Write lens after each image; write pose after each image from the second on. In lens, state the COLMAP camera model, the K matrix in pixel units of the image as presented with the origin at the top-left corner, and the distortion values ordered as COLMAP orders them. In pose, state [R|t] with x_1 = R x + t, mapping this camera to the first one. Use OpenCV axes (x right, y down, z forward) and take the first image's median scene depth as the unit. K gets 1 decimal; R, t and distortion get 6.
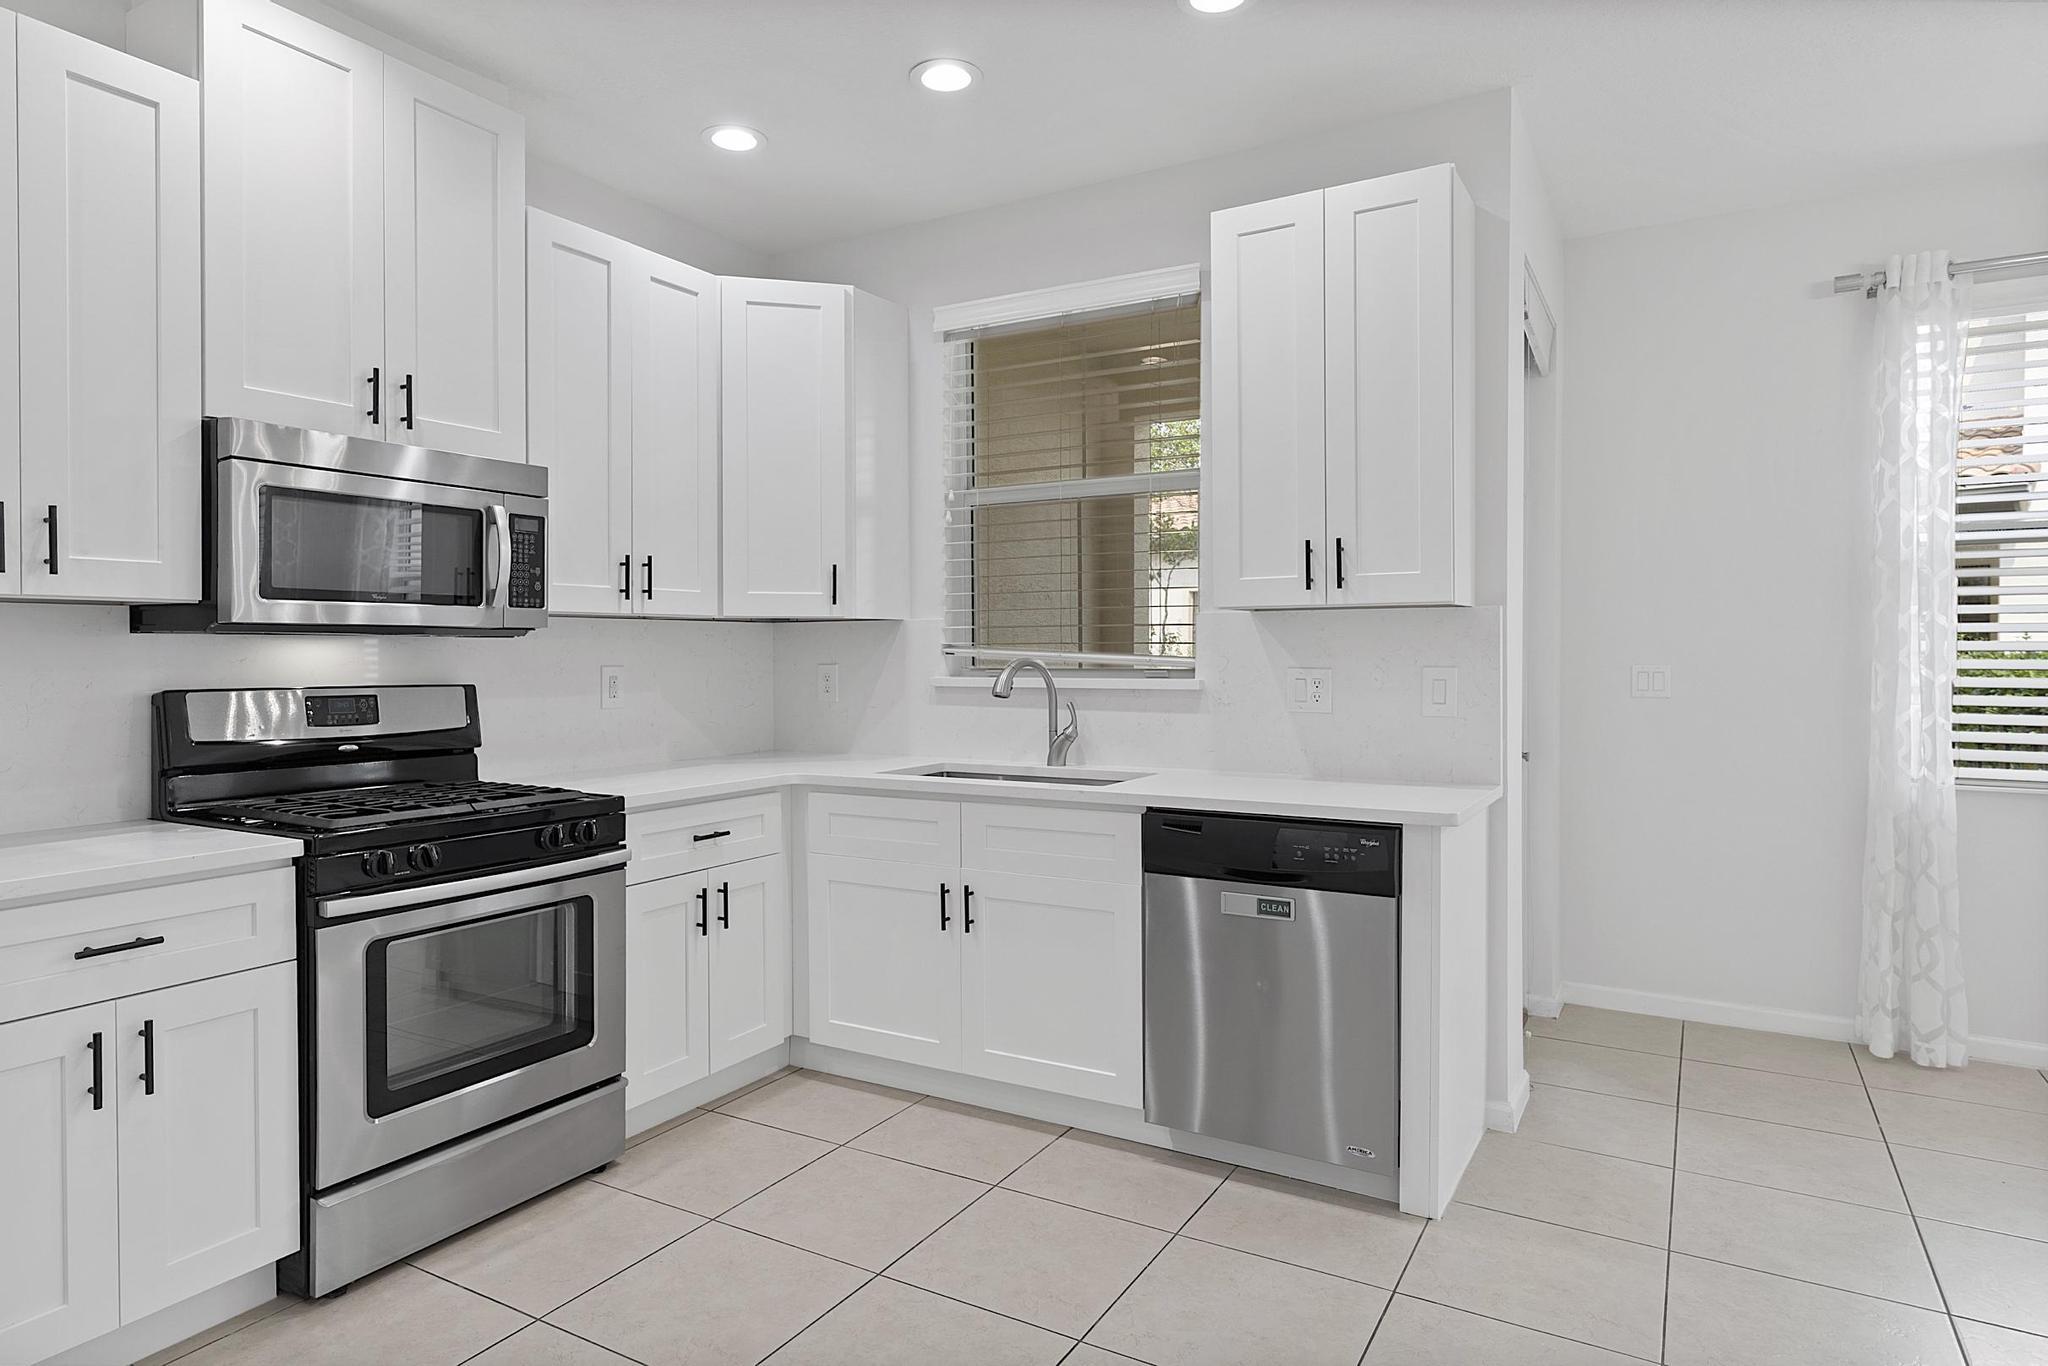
lens RADIAL K [[1181.5, 0, 1005.4], [0, 1181.5, 659.1], [0, 0, 1]] dist [0.001327, 0.000708]
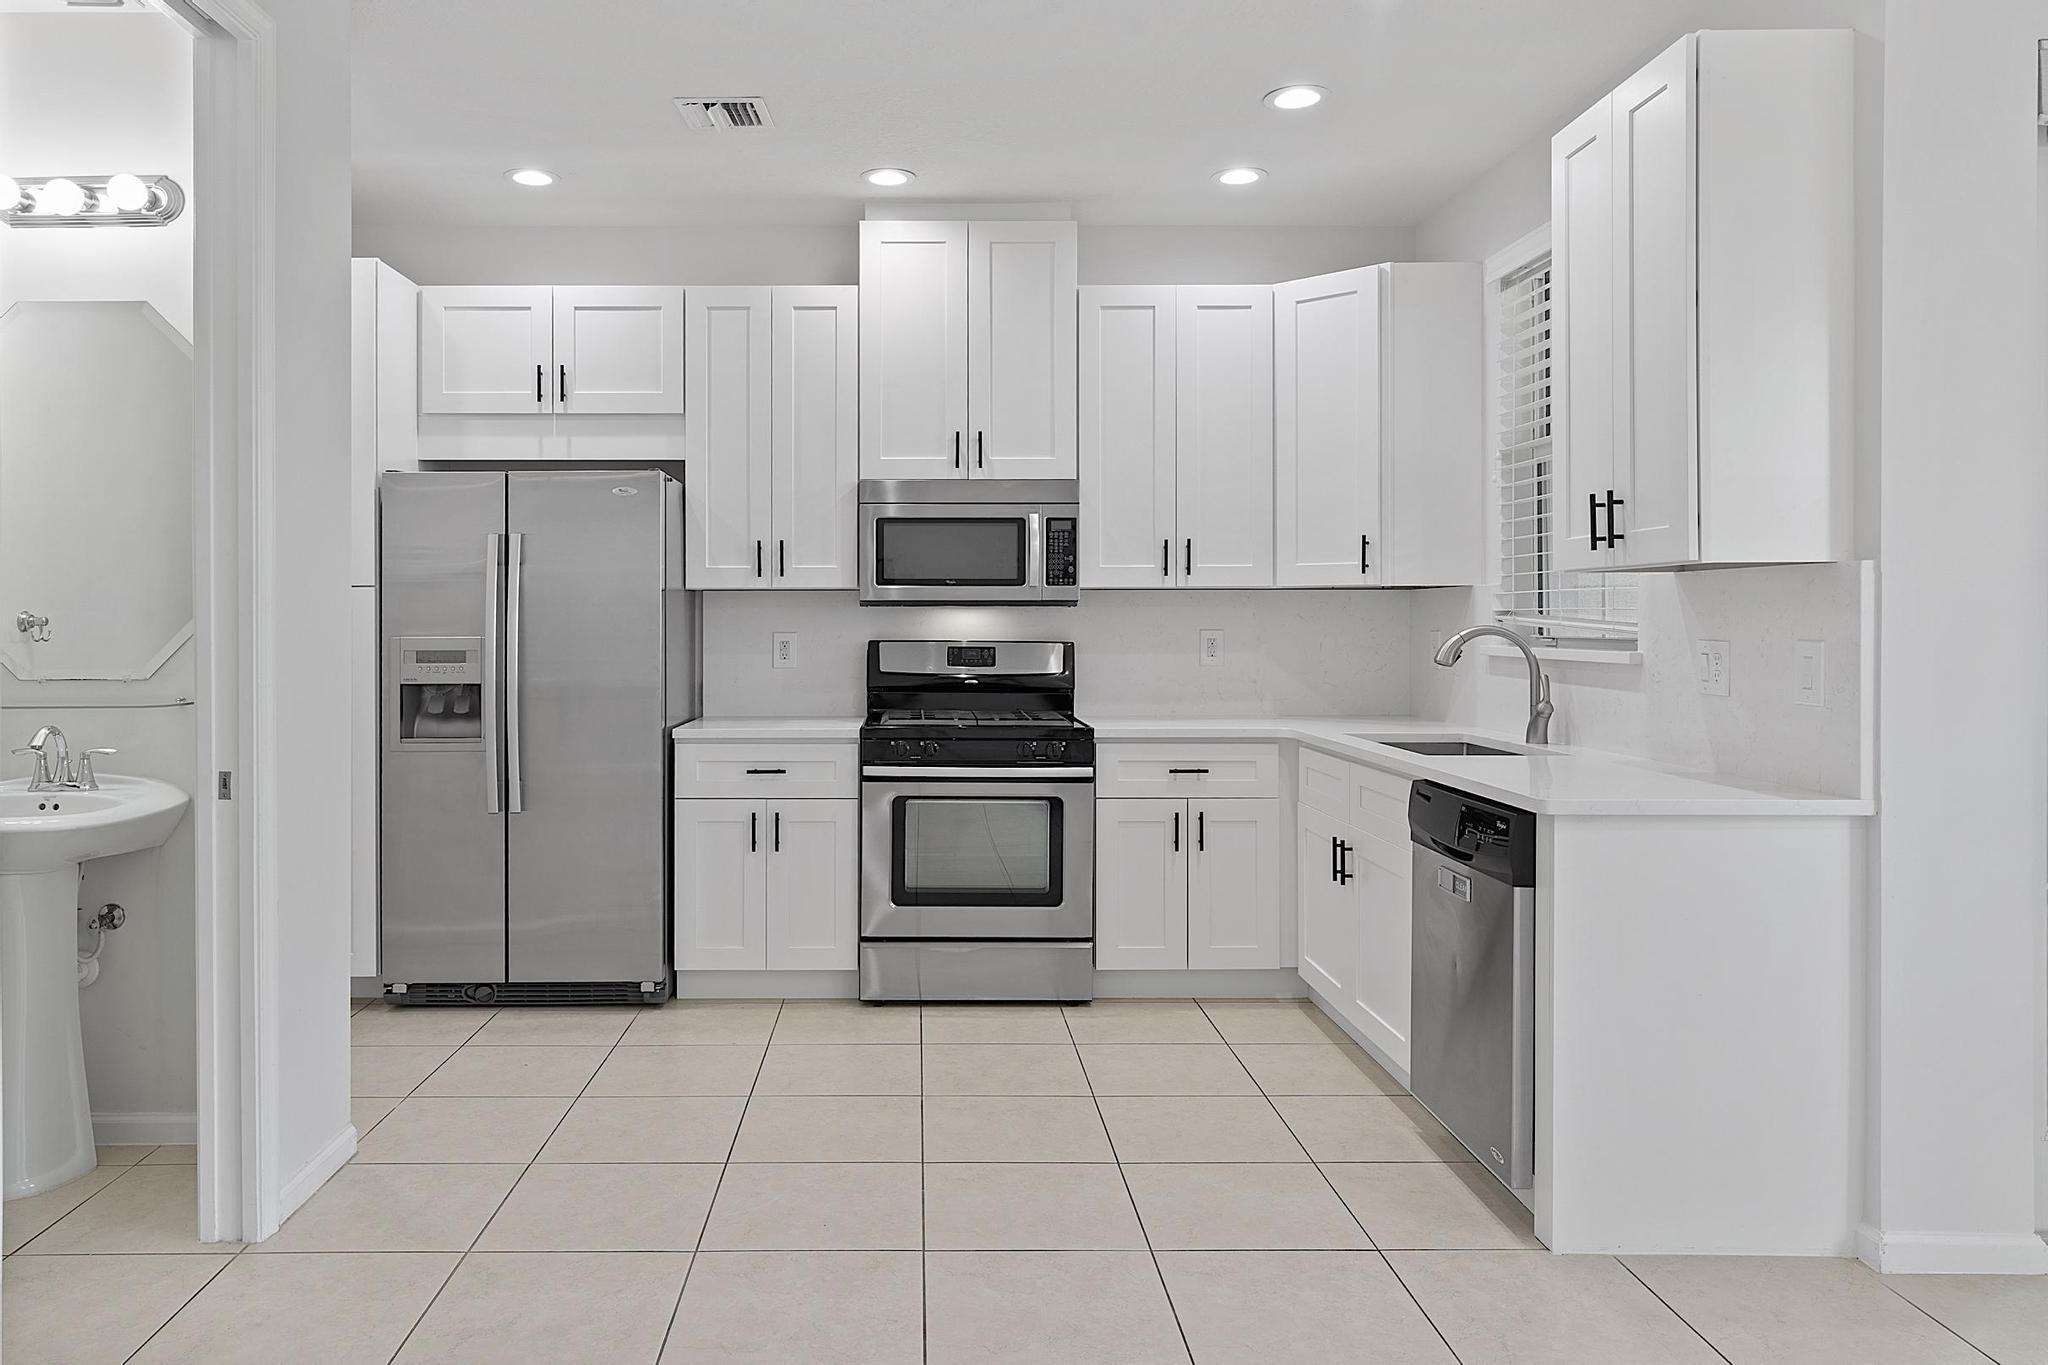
lens RADIAL K [[1400.5, 0, 919.3], [0, 1400.5, 626.9], [0, 0, 1]] dist [-0.007058, -0.001100]
pose [[0.517292, 0.006949, -0.855781, 0.885925], [-0.005411, 0.999974, 0.004849, -0.002815], [0.855792, 0.002122, 0.517316, 0.025092]]
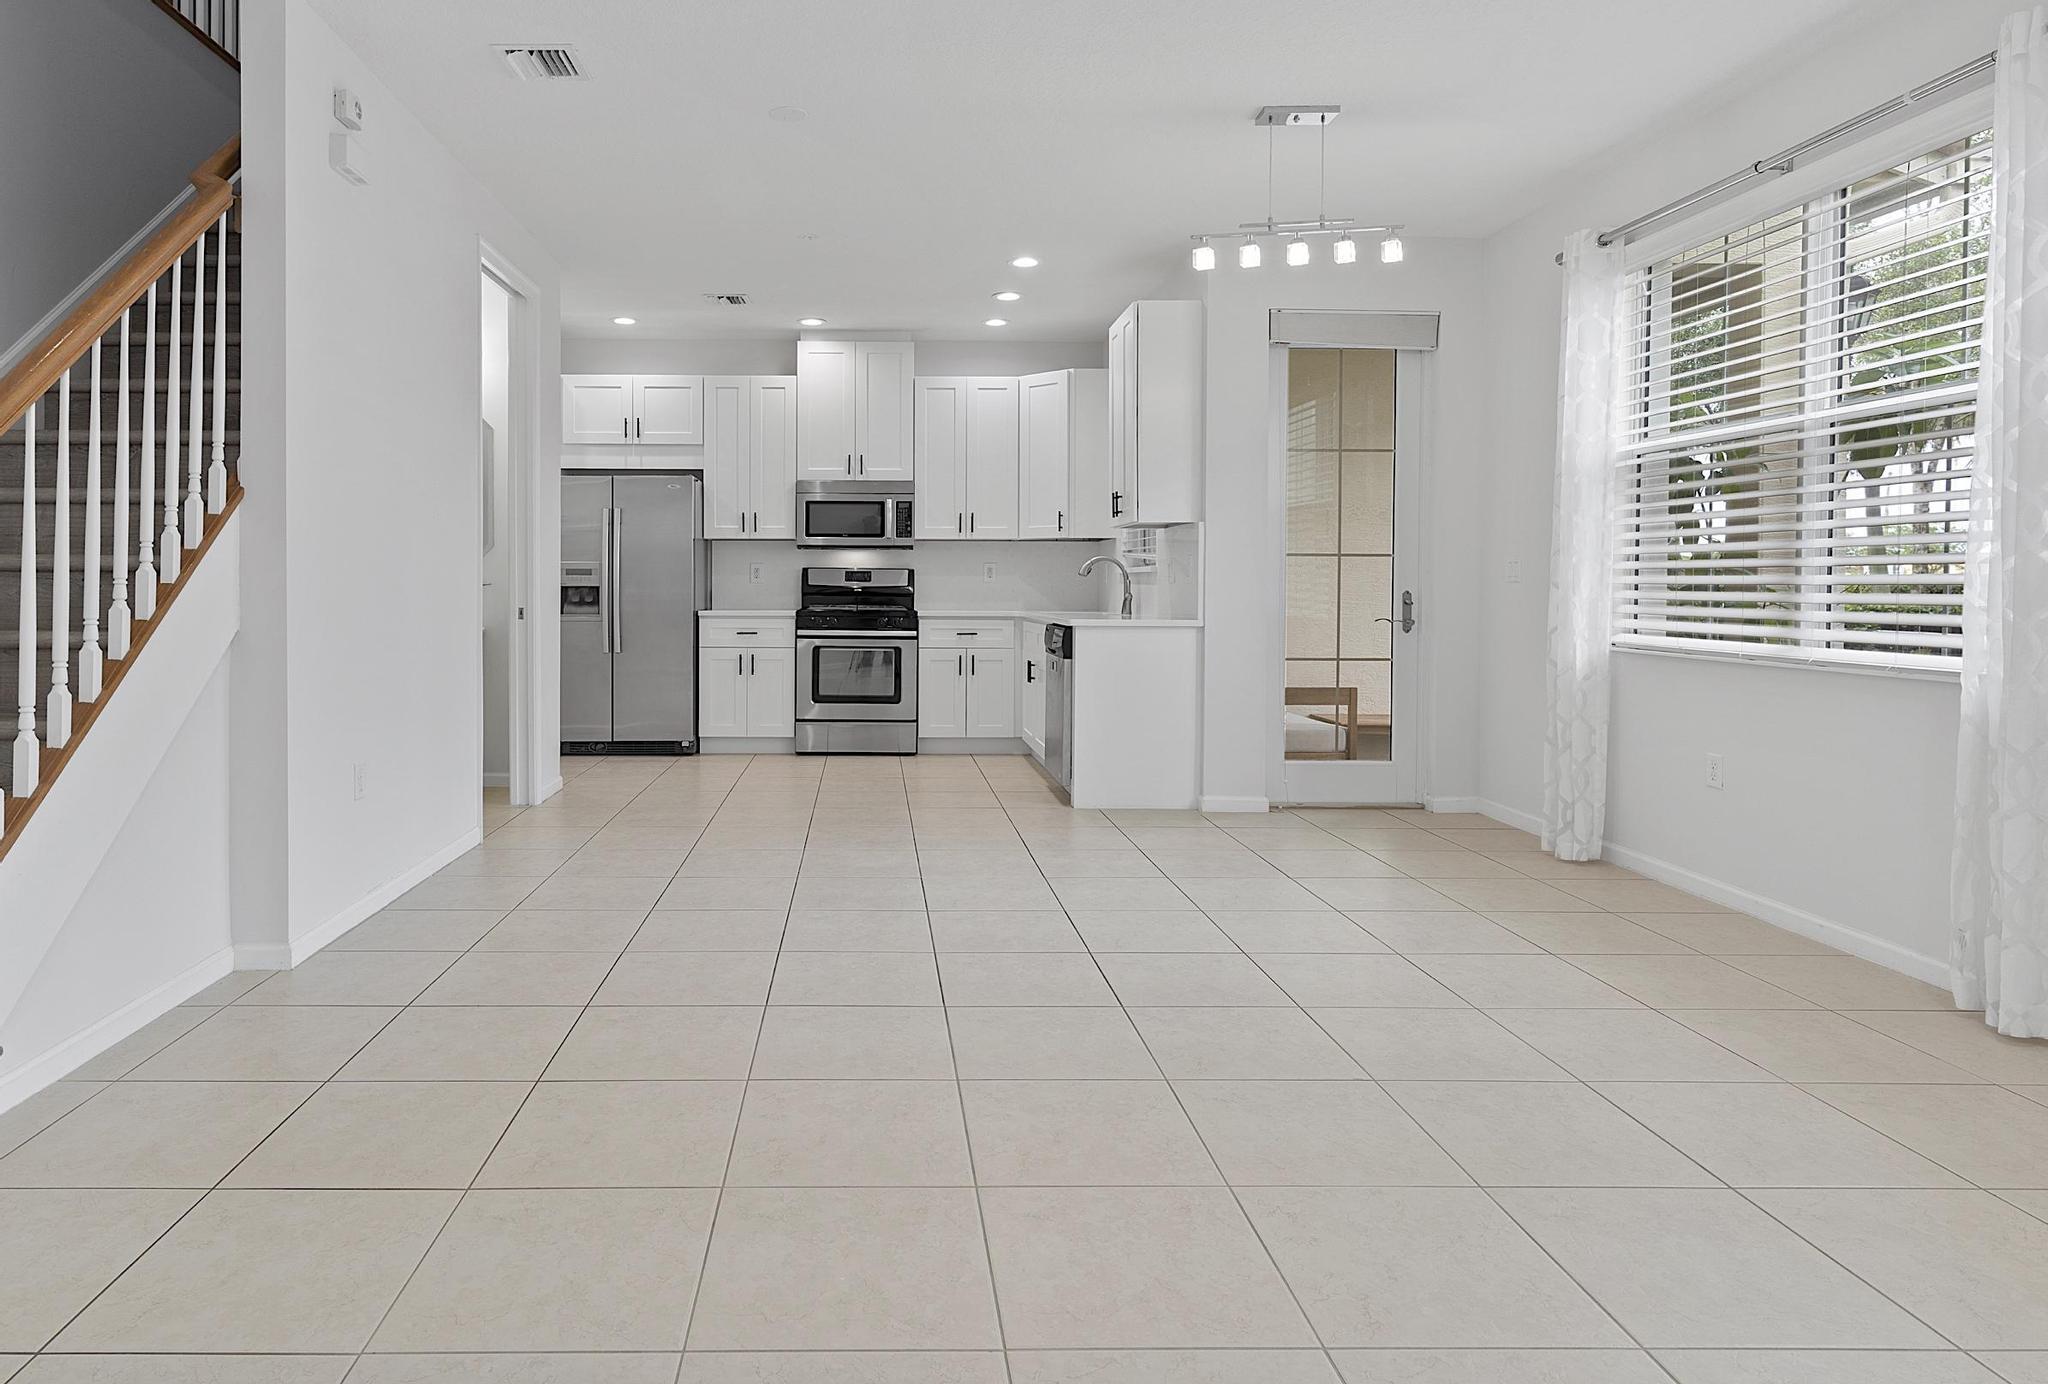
lens RADIAL K [[1197.9, 0, 883.5], [0, 1197.9, 606.9], [0, 0, 1]] dist [-0.001127, 0.000024]
pose [[0.524939, 0.021070, -0.850879, 1.774179], [-0.009718, 0.999777, 0.018762, 0.058214], [0.851085, -0.001580, 0.525026, -0.399727]]
